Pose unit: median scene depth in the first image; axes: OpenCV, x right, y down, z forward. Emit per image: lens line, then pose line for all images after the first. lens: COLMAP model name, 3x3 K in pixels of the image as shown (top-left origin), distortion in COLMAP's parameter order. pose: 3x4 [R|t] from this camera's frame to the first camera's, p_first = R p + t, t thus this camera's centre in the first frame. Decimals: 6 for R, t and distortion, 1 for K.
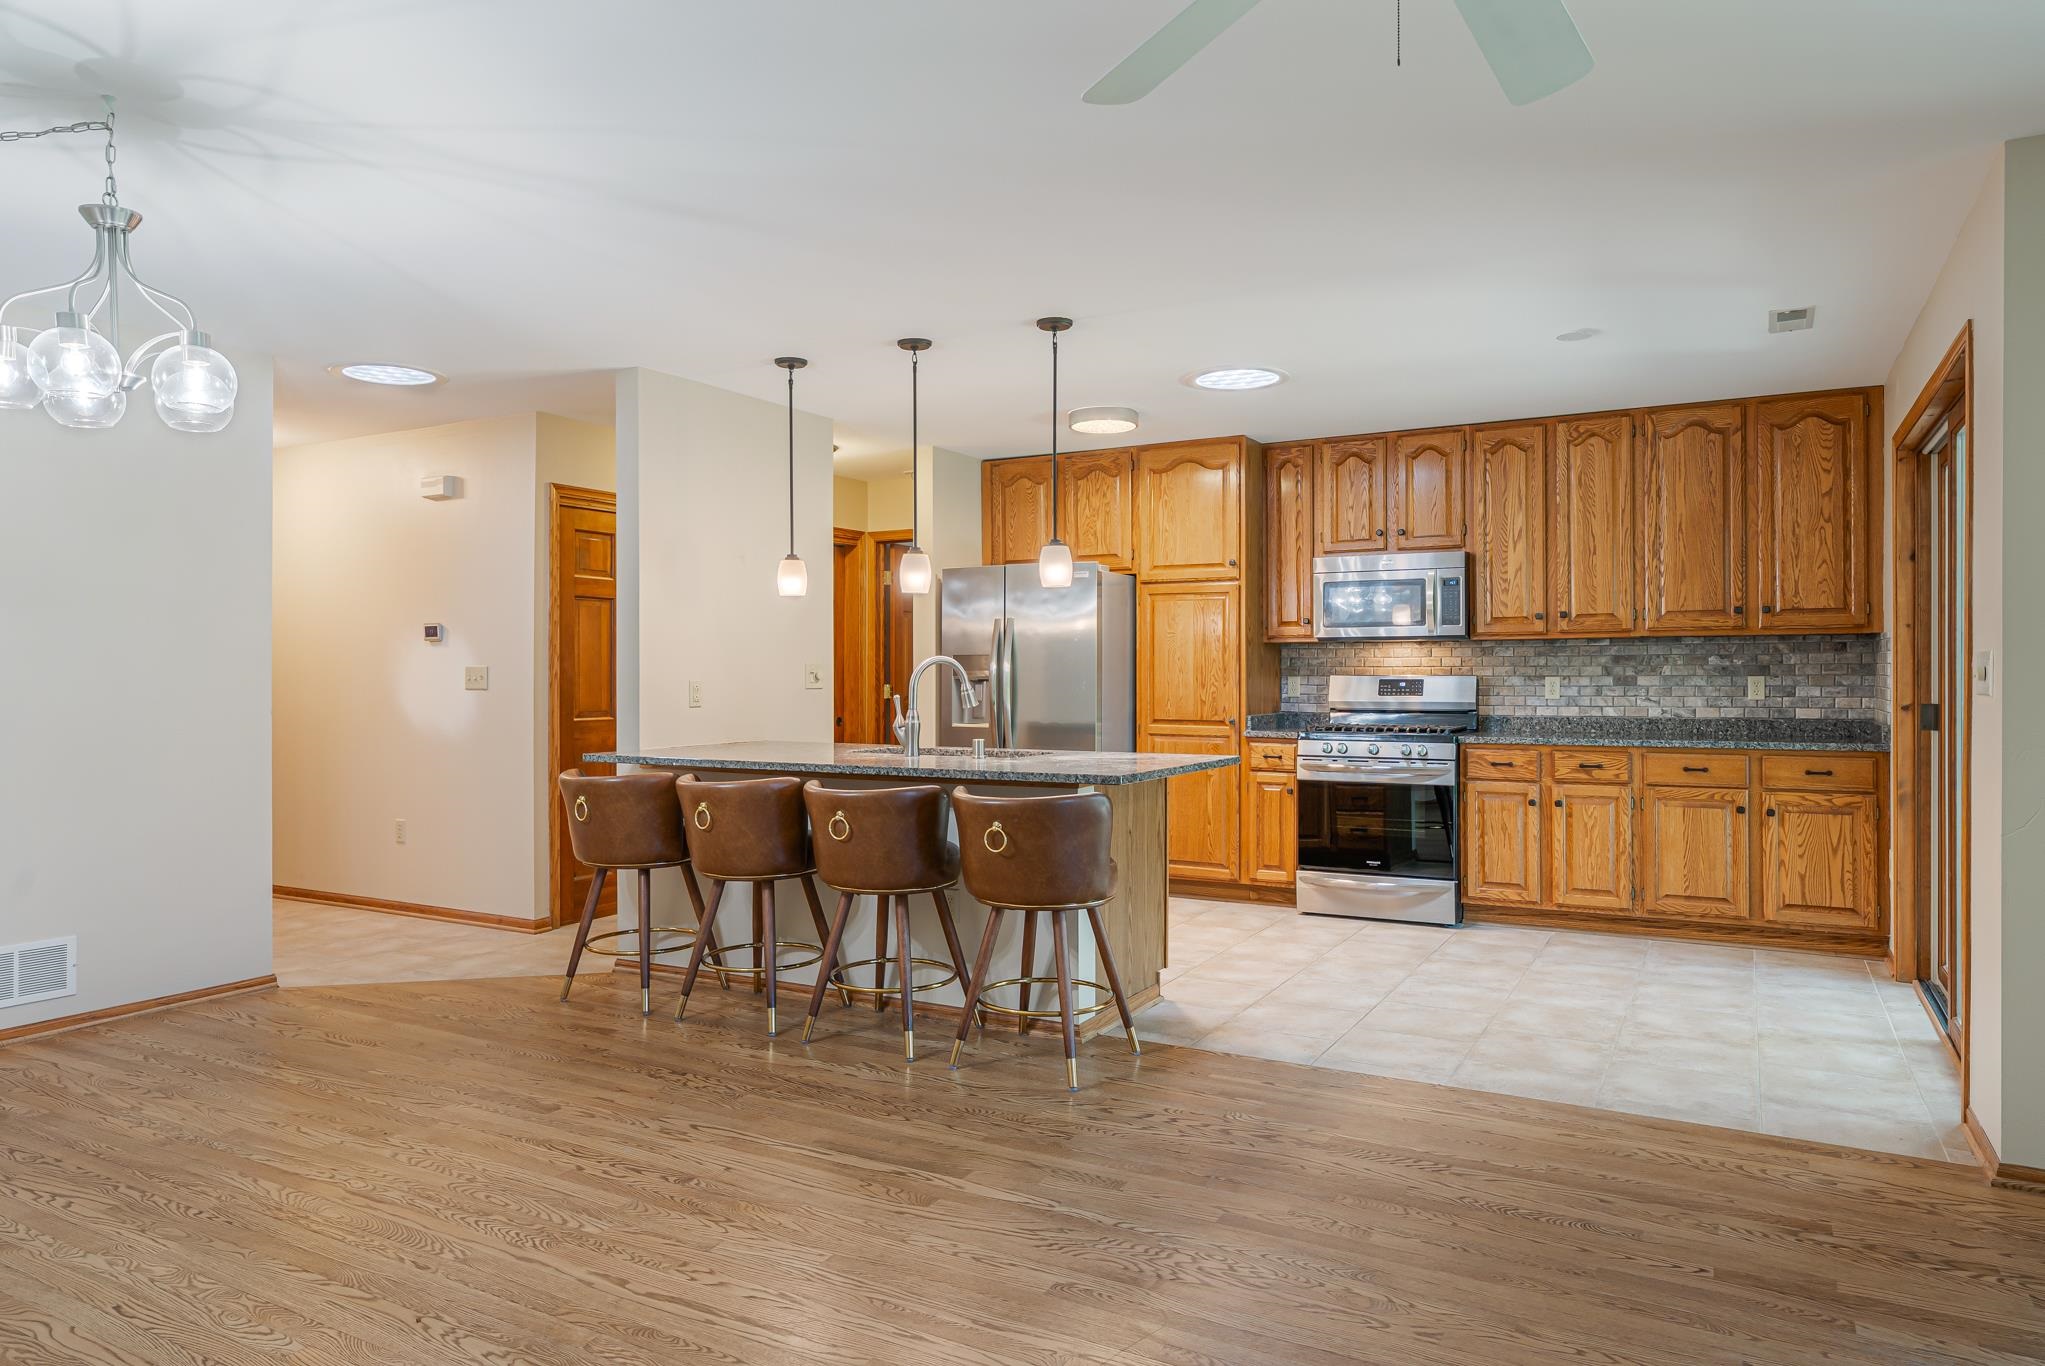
lens RADIAL K [[1279.9, 0, 1030.9], [0, 1279.9, 674.5], [0, 0, 1]] dist [0.006096, -0.000400]
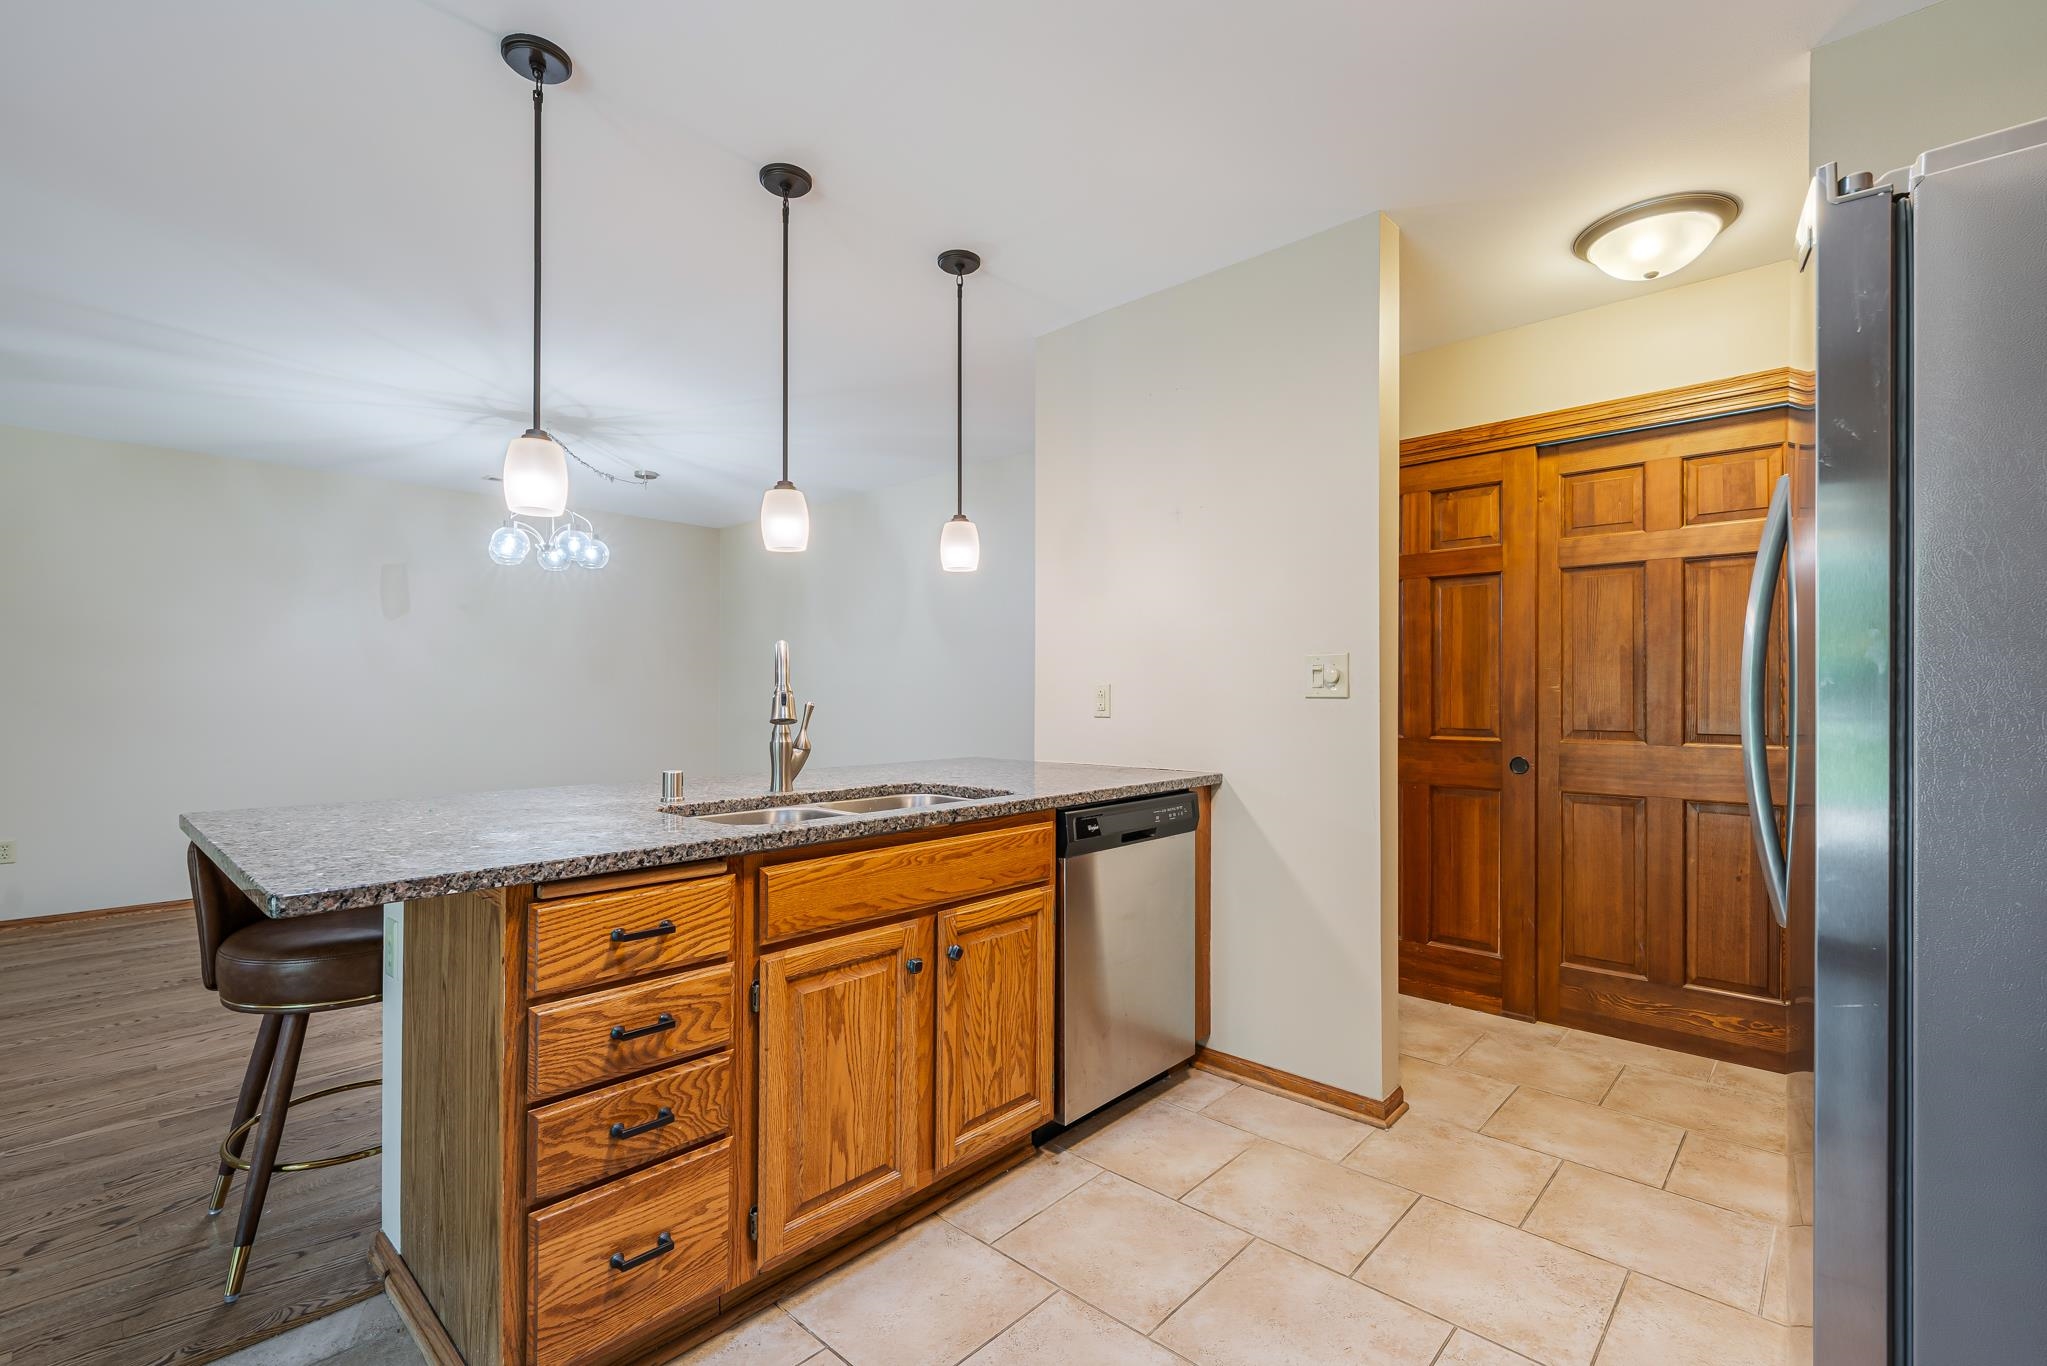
lens RADIAL K [[900.5, 0, 1032.7], [0, 900.5, 693.4], [0, 0, 1]] dist [0.000884, -0.000726]
pose [[-0.240391, 0.000878, -0.970676, 0.263517], [-0.001789, 0.999997, 0.001348, 0.008573], [0.970674, 0.002060, -0.240389, 0.964341]]
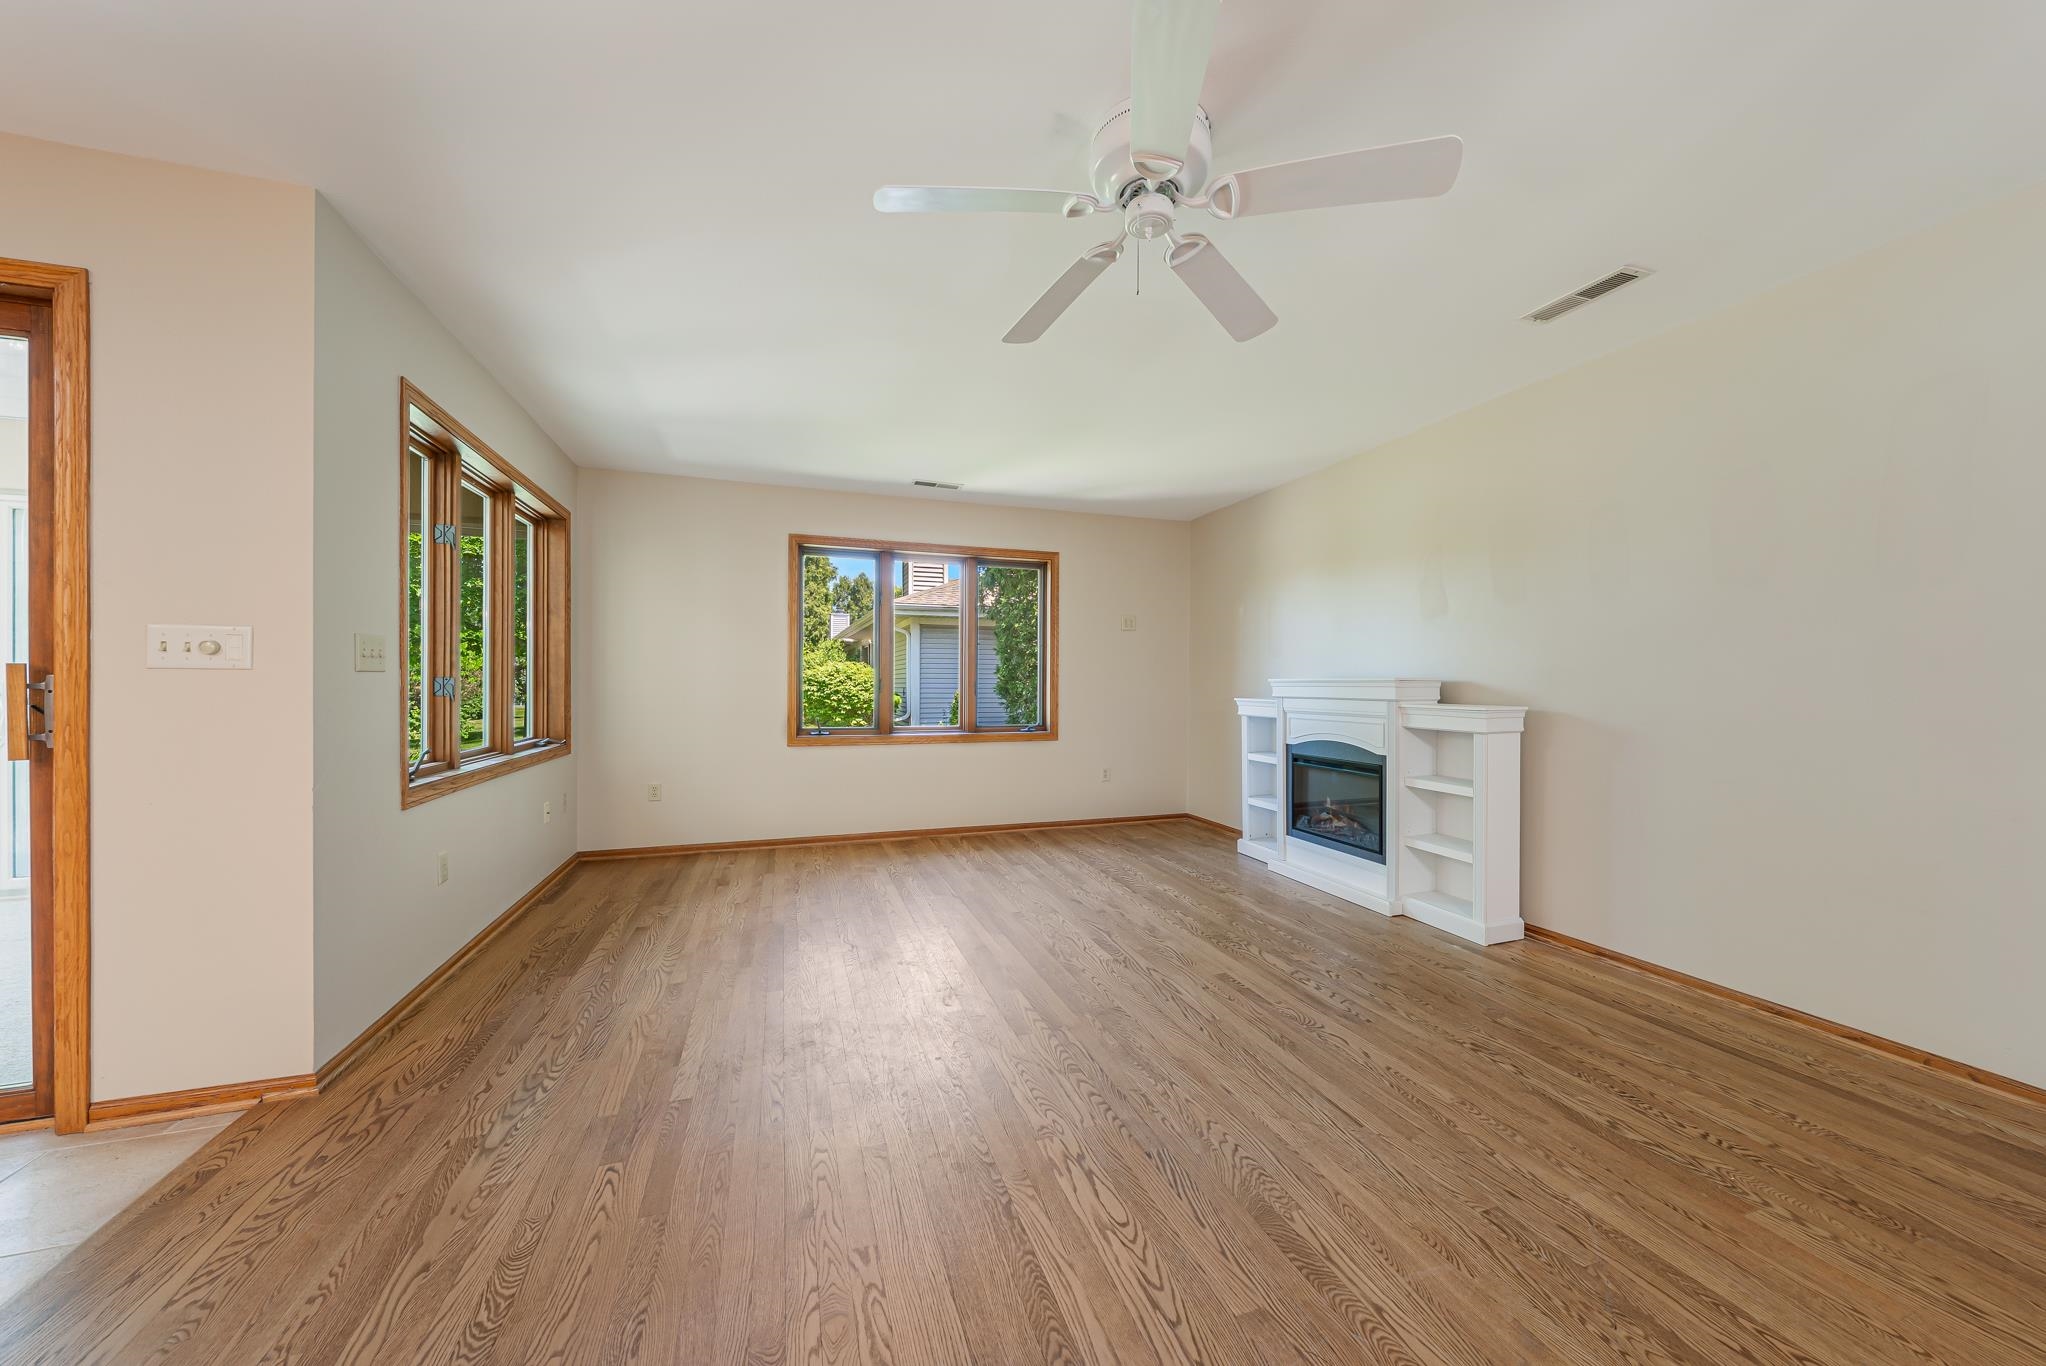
lens RADIAL K [[711.6, 0, 1027.7], [0, 711.6, 687.5], [0, 0, 1]] dist [-0.004189, 0.000772]
pose [[-0.740507, -0.003548, 0.672039, -0.071422], [-0.000361, 0.999988, 0.004881, 0.014854], [-0.672049, 0.003372, -0.740499, 0.510446]]
